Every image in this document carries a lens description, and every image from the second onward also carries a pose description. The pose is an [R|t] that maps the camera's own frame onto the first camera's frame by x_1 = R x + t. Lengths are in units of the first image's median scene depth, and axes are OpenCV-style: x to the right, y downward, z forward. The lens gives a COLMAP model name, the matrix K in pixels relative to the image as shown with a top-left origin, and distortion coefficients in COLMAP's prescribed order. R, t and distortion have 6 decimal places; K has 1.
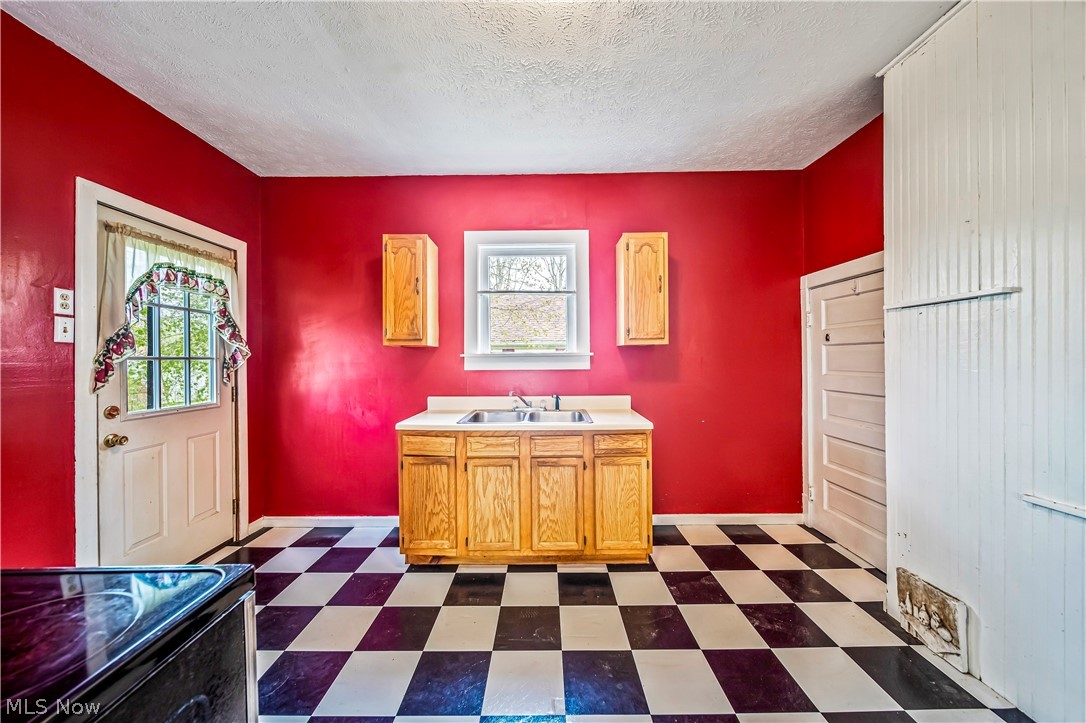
lens RADIAL K [[380.0, 0, 544.2], [0, 380.0, 360.7], [0, 0, 1]] dist [-0.000023, -0.001184]
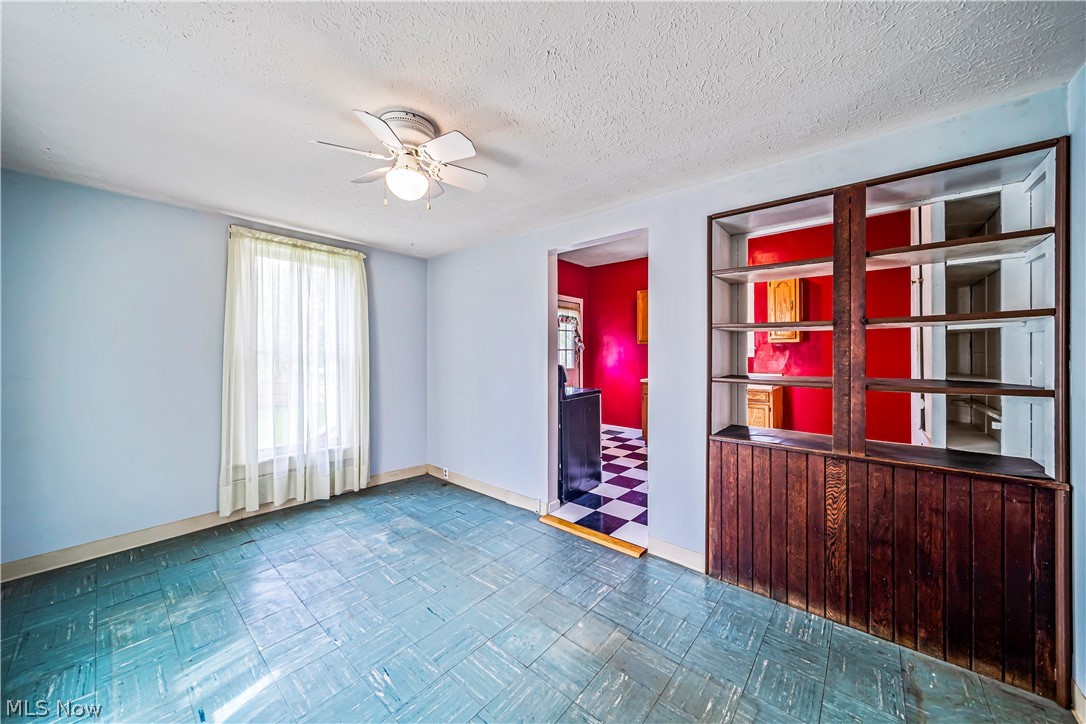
lens RADIAL K [[380.0, 0, 541.0], [0, 380.0, 351.7], [0, 0, 1]] dist [-0.000023, -0.001184]
pose [[0.755190, 0.006372, -0.655475, 0.584211], [-0.007605, 0.999971, 0.000960, 0.005705], [0.655462, 0.004260, 0.755216, -0.991196]]
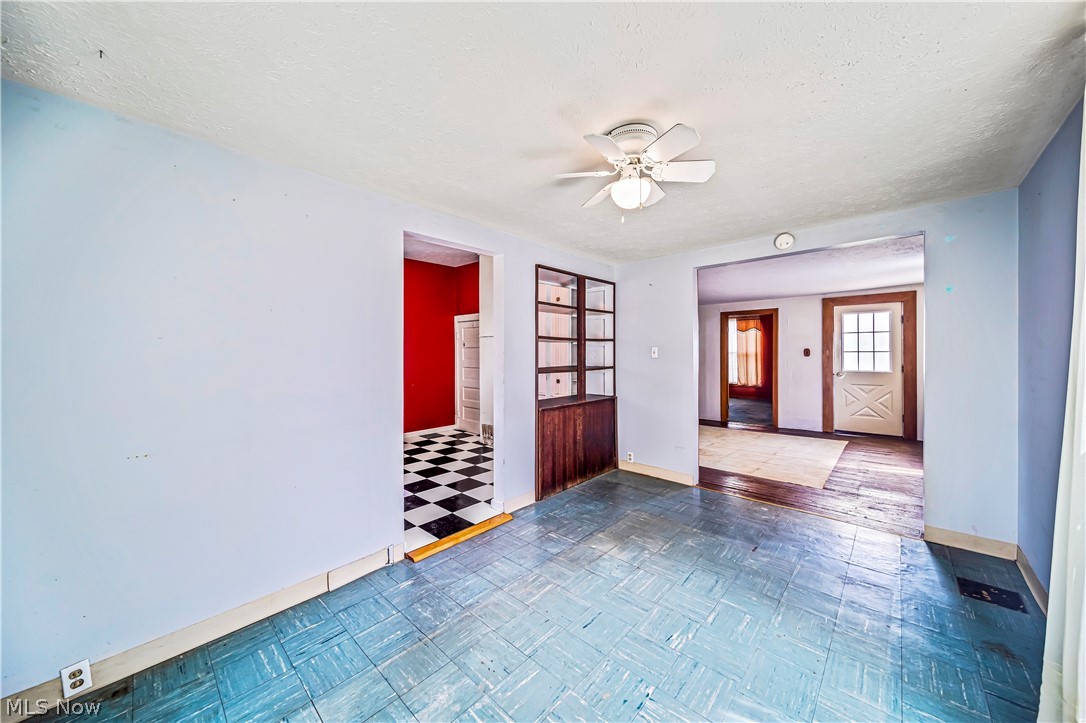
lens RADIAL K [[380.0, 0, 542.8], [0, 380.0, 356.8], [0, 0, 1]] dist [-0.000023, -0.001184]
pose [[0.681955, -0.002088, 0.731391, -0.662057], [0.001715, 0.999998, 0.001255, 0.012376], [-0.731392, 0.000399, 0.681957, -0.992600]]
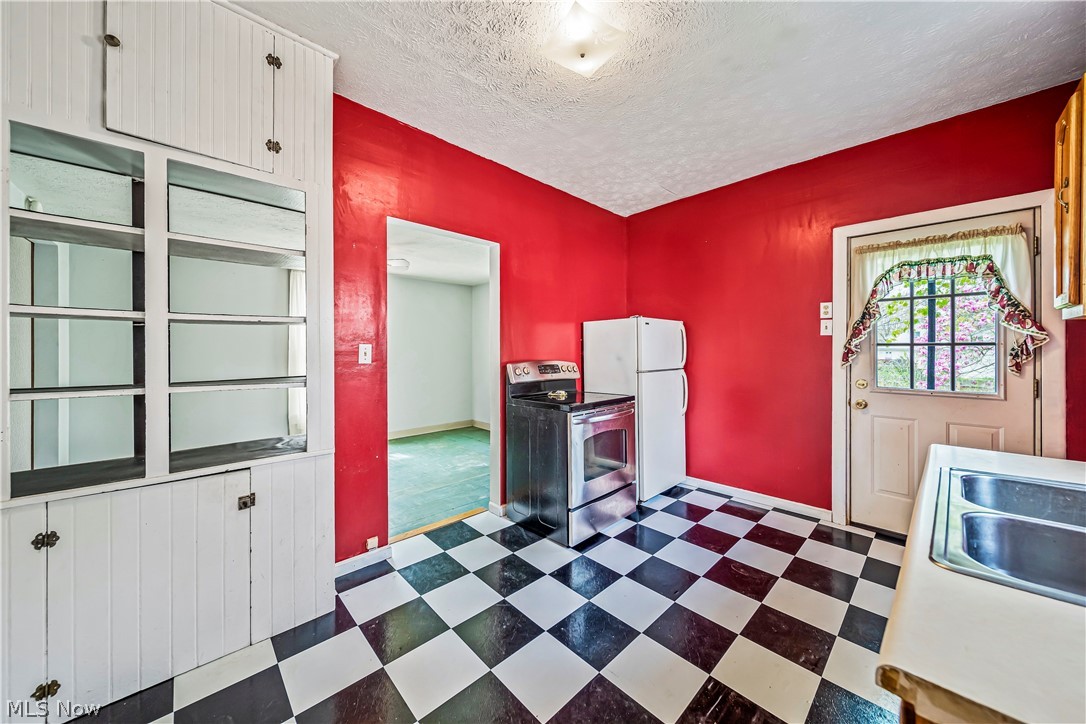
lens RADIAL K [[380.0, 0, 538.1], [0, 380.0, 346.5], [0, 0, 1]] dist [-0.000023, -0.001184]
pose [[-0.734329, 0.008093, -0.678746, 0.518551], [0.005506, 0.999967, 0.005966, -0.011094], [0.678771, 0.000644, -0.734349, 0.939036]]
